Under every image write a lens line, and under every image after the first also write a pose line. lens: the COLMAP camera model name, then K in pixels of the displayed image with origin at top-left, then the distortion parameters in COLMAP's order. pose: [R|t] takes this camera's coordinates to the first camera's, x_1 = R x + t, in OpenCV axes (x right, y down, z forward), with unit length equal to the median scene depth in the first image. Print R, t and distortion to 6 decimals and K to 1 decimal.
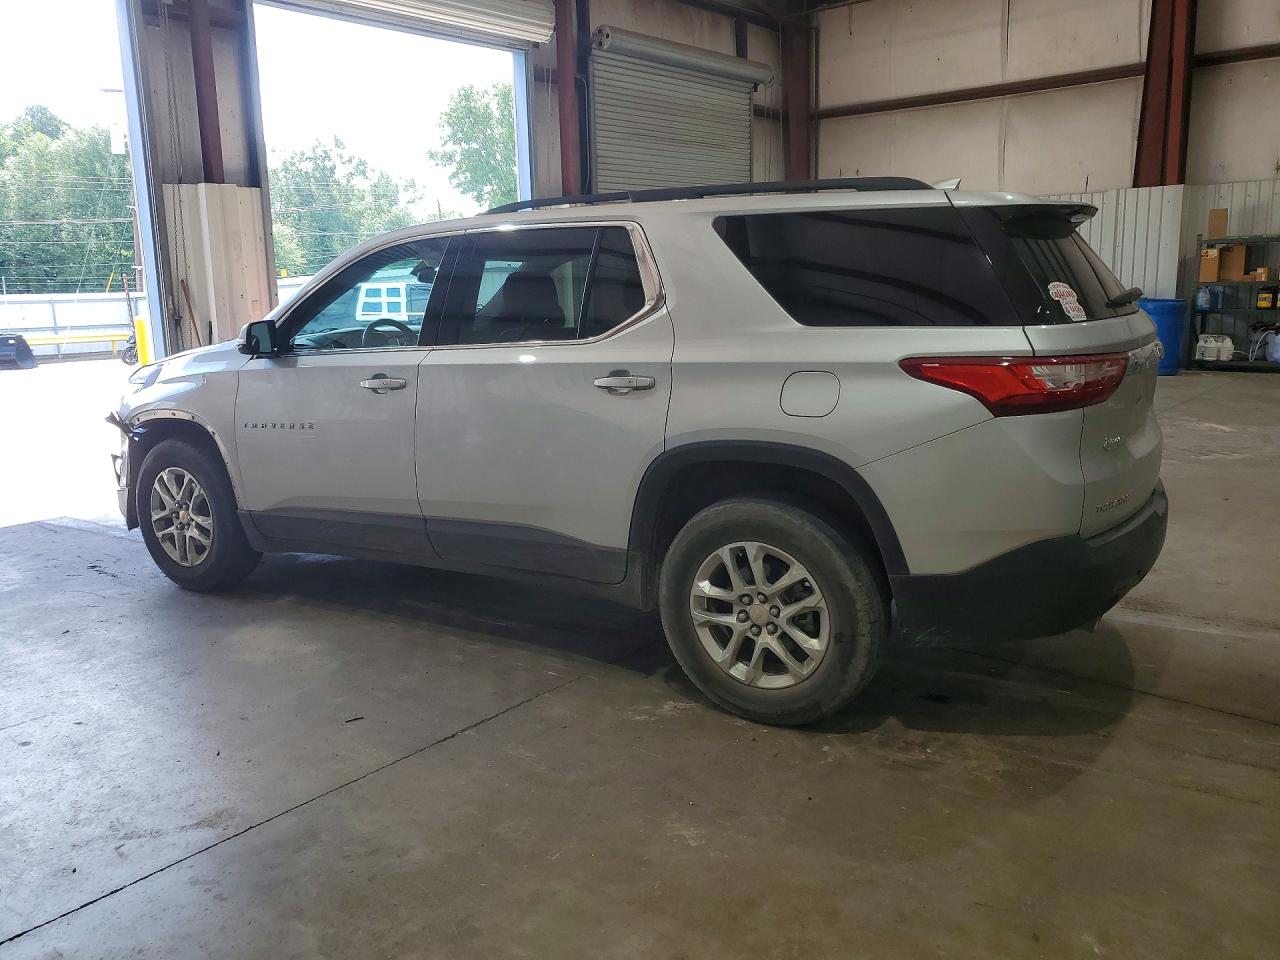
lens RADIAL K [[1052.7, 0, 617.5], [0, 1052.7, 482.6], [0, 0, 1]] dist [-0.010483, 0.048378]
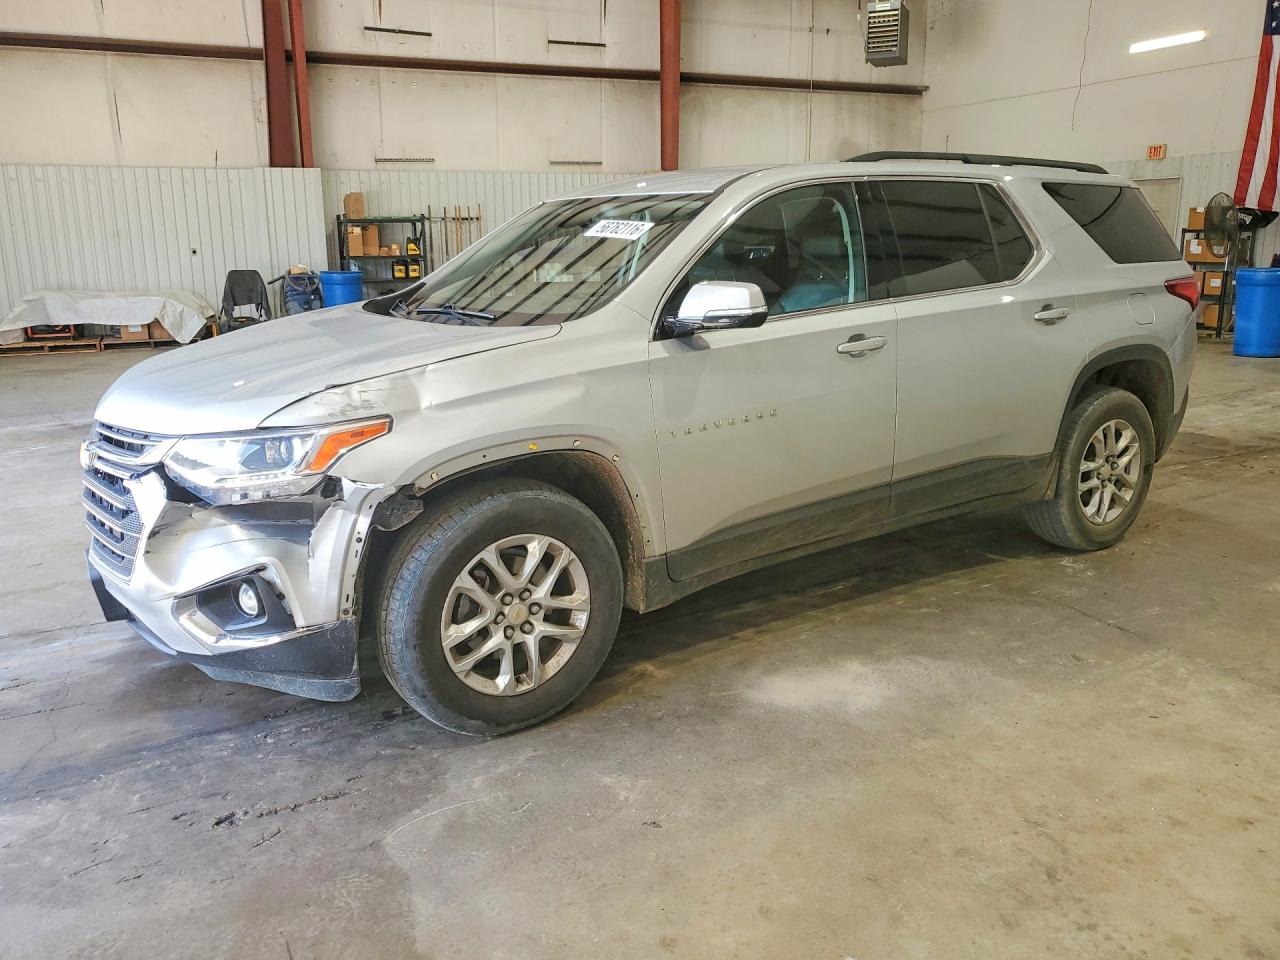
lens RADIAL K [[1052.7, 0, 638.5], [0, 1052.7, 476.2], [0, 0, 1]] dist [-0.010483, 0.048378]
pose [[0.373148, -0.192514, 0.907578, -0.398159], [0.186540, 0.973826, 0.129871, -0.048450], [-0.908825, 0.120839, 0.399293, 0.292261]]
